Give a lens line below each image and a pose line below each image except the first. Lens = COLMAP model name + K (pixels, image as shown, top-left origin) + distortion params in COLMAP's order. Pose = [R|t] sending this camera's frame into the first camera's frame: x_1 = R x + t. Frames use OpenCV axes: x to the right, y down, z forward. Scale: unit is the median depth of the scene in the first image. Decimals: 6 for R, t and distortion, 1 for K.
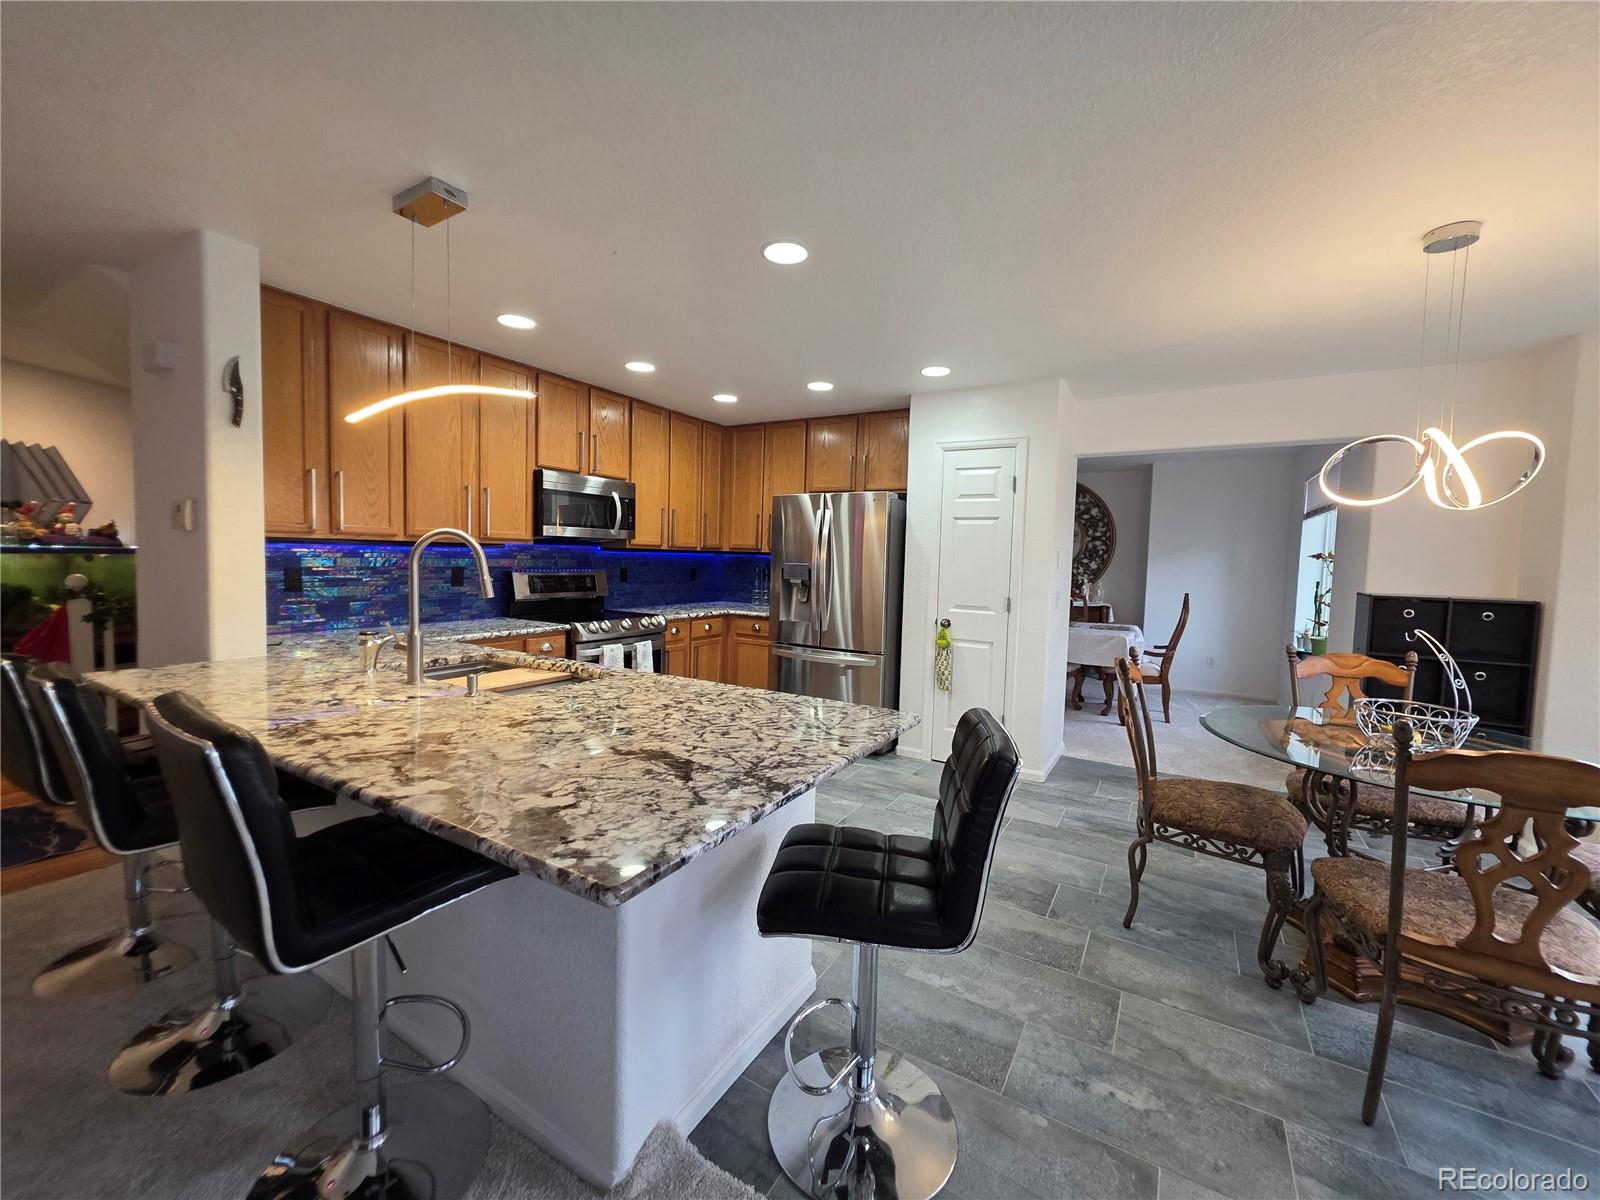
lens RADIAL K [[637.8, 0, 804.7], [0, 637.8, 589.6], [0, 0, 1]] dist [-0.000130, 0.000153]
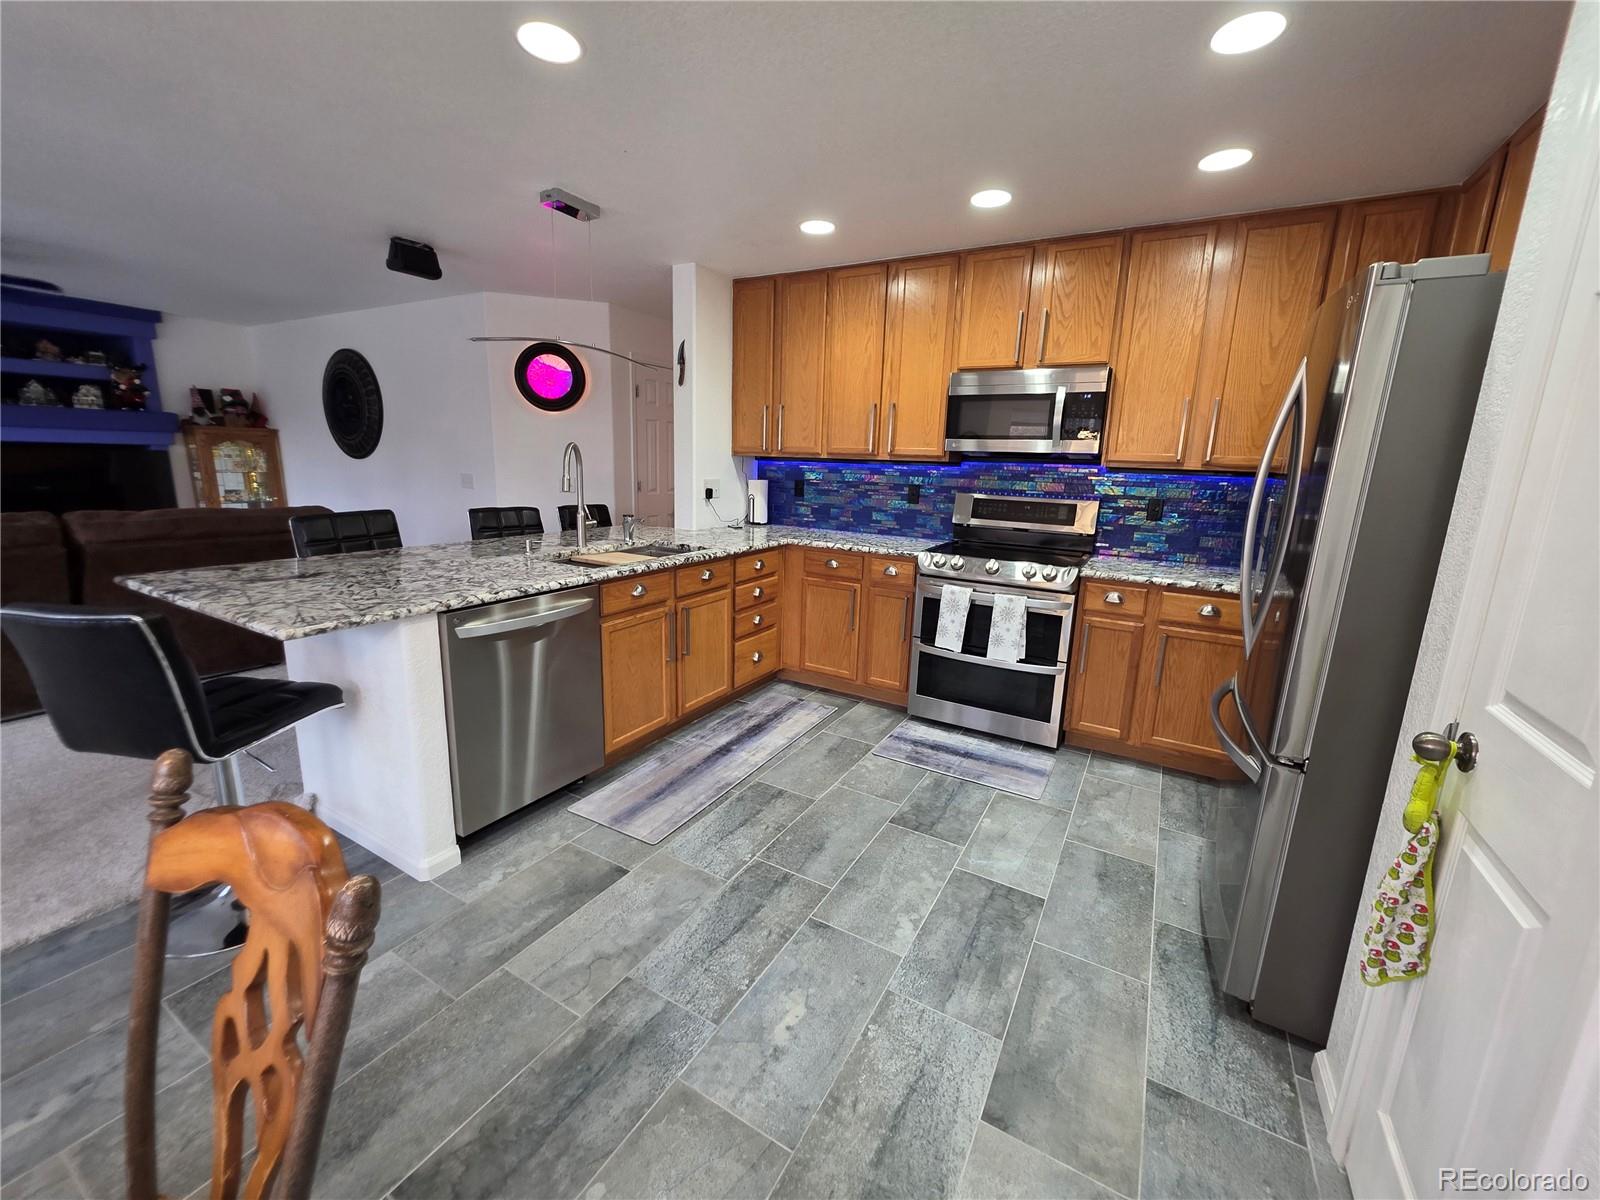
lens RADIAL K [[637.8, 0, 804.7], [0, 637.8, 589.6], [0, 0, 1]] dist [-0.000130, 0.000153]
pose [[0.008390, 0.172127, -0.985039, 0.542263], [-0.086894, 0.981473, 0.170764, -0.032836], [0.996182, 0.084161, 0.023191, 0.883352]]
